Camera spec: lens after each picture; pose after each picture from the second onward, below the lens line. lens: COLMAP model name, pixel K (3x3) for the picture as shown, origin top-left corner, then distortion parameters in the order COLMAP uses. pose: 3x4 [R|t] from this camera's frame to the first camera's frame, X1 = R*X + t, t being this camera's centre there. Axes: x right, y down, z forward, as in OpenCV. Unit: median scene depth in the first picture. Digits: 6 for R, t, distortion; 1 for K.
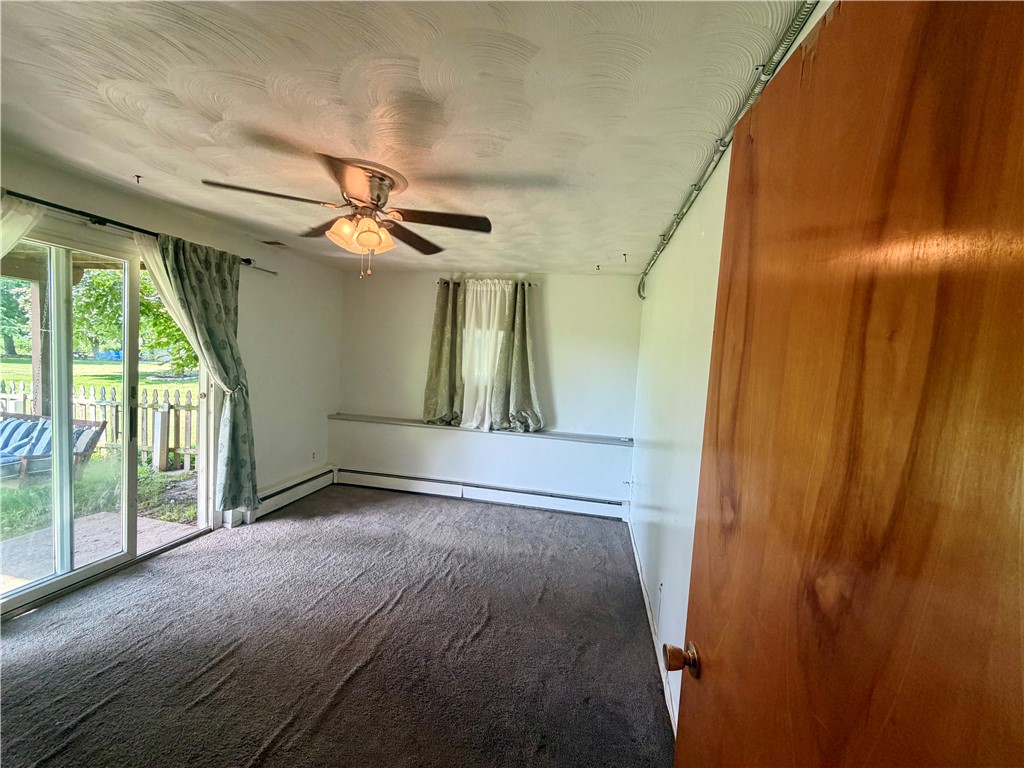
lens RADIAL K [[408.9, 0, 510.9], [0, 408.9, 384.1], [0, 0, 1]] dist [0.002582, 0.000068]
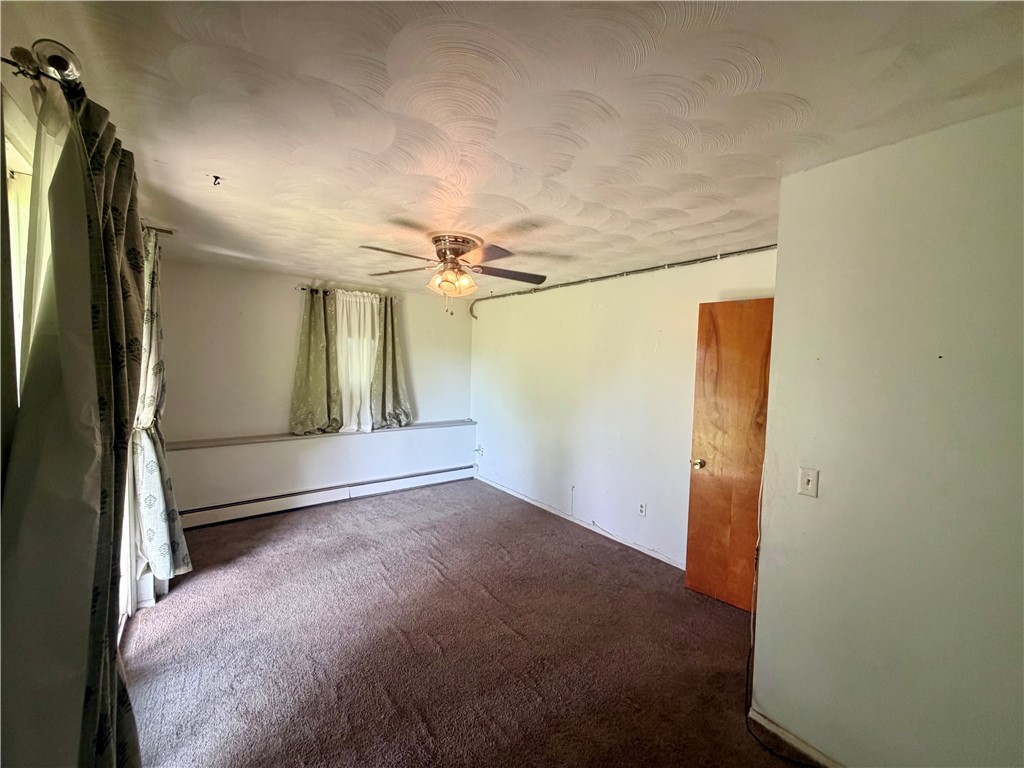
lens RADIAL K [[408.9, 0, 510.9], [0, 408.9, 384.1], [0, 0, 1]] dist [0.002582, 0.000068]
pose [[0.653583, -0.077961, 0.752829, -0.626042], [0.057737, 0.996918, 0.053113, -0.047915], [-0.754650, 0.008752, 0.656070, -0.005919]]
